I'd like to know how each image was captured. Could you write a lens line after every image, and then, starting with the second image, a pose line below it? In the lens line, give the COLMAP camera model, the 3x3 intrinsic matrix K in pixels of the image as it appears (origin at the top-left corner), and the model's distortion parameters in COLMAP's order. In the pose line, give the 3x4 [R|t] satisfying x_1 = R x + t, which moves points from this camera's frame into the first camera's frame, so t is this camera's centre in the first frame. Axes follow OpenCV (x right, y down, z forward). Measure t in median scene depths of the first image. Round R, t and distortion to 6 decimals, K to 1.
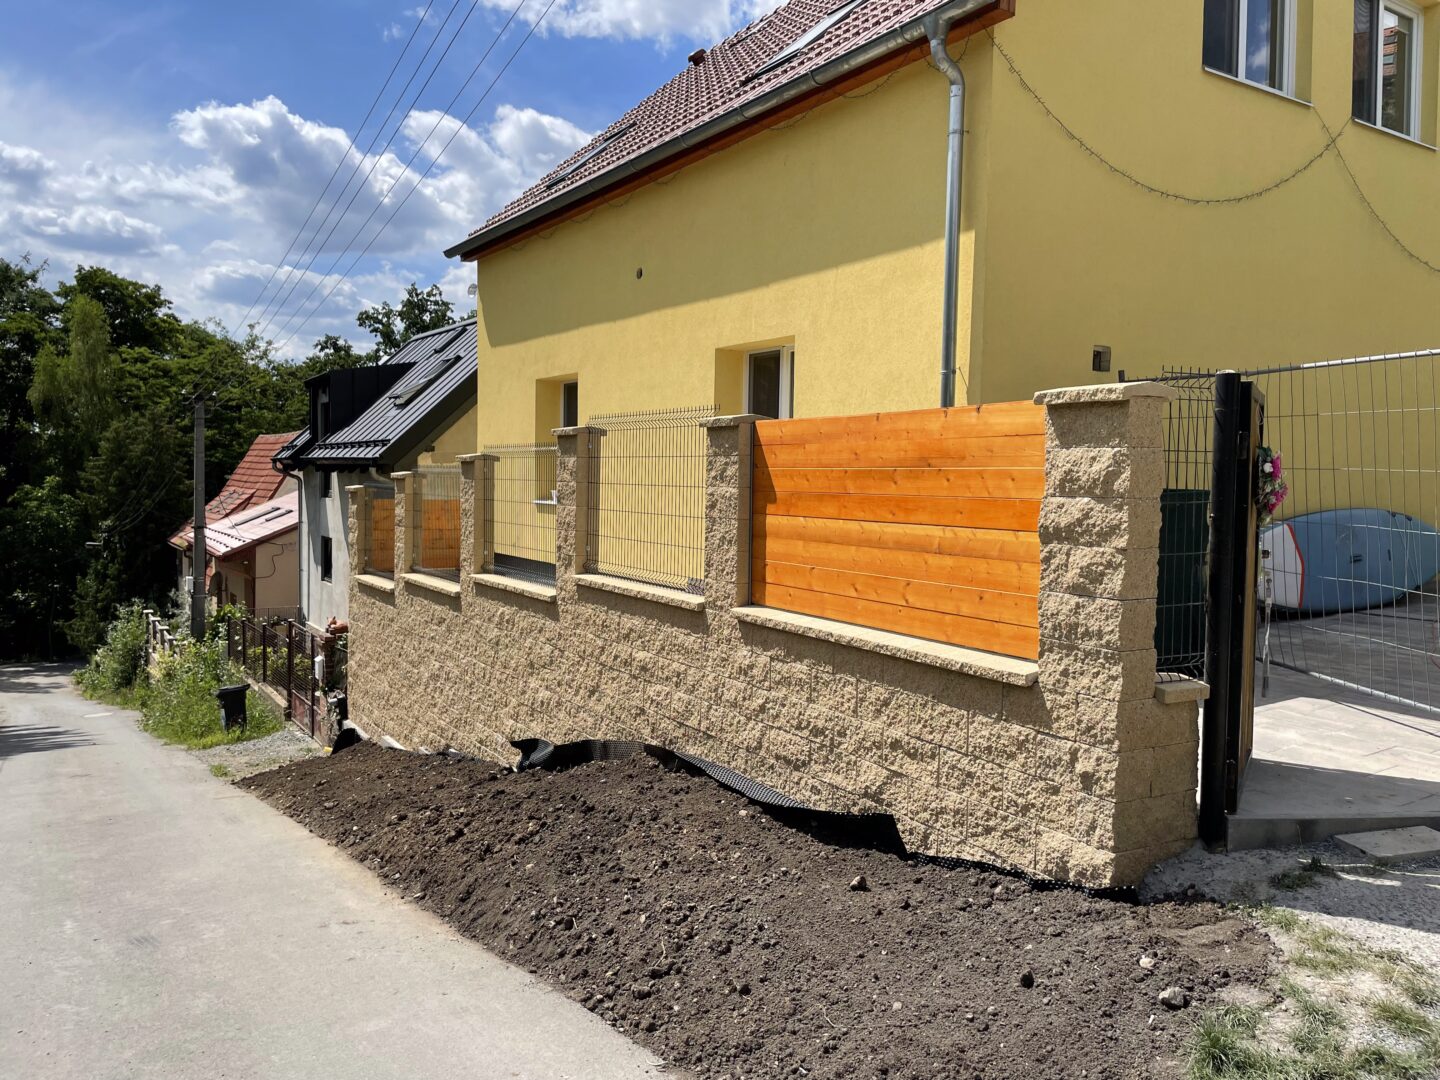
lens RADIAL K [[1097.9, 0, 719.1], [0, 1097.9, 534.3], [0, 0, 1]] dist [0.087442, -0.118206]
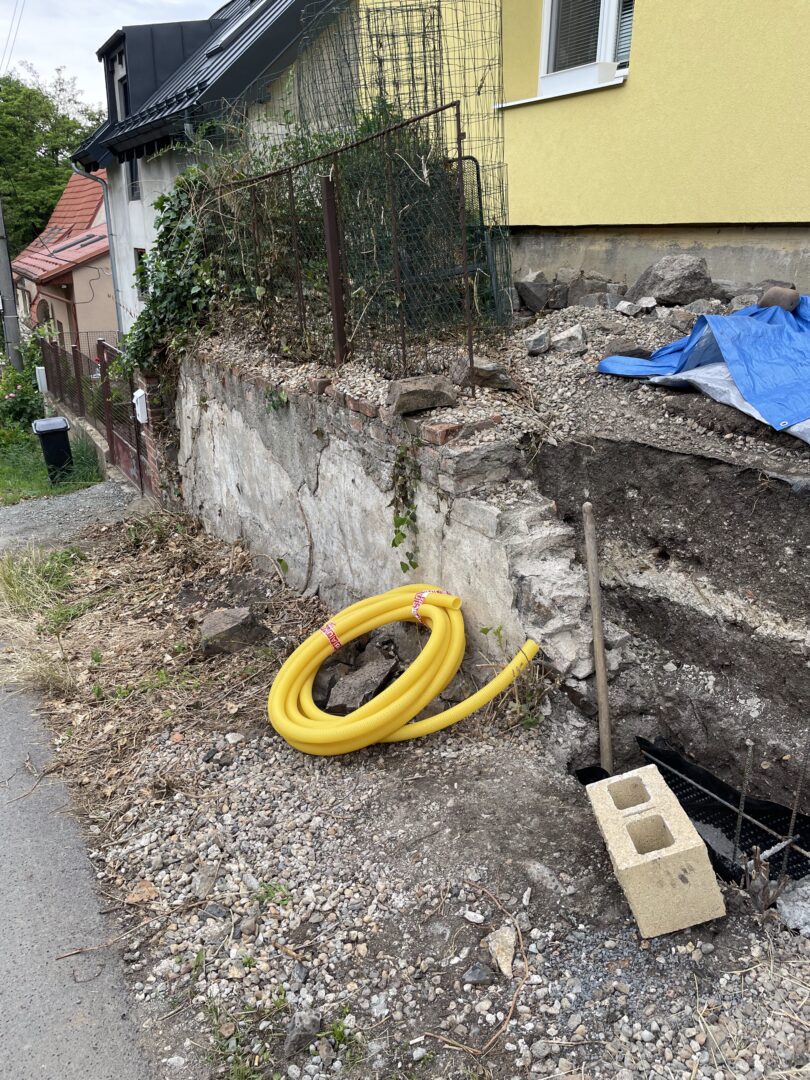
lens RADIAL K [[823.4, 0, 406.6], [0, 823.4, 541.4], [0, 0, 1]] dist [0.087442, -0.118206]
pose [[0.998785, 0.016839, -0.046314, -0.107292], [-0.002574, 0.956352, 0.292207, 0.030954], [0.049213, -0.291732, 0.955233, 0.308302]]
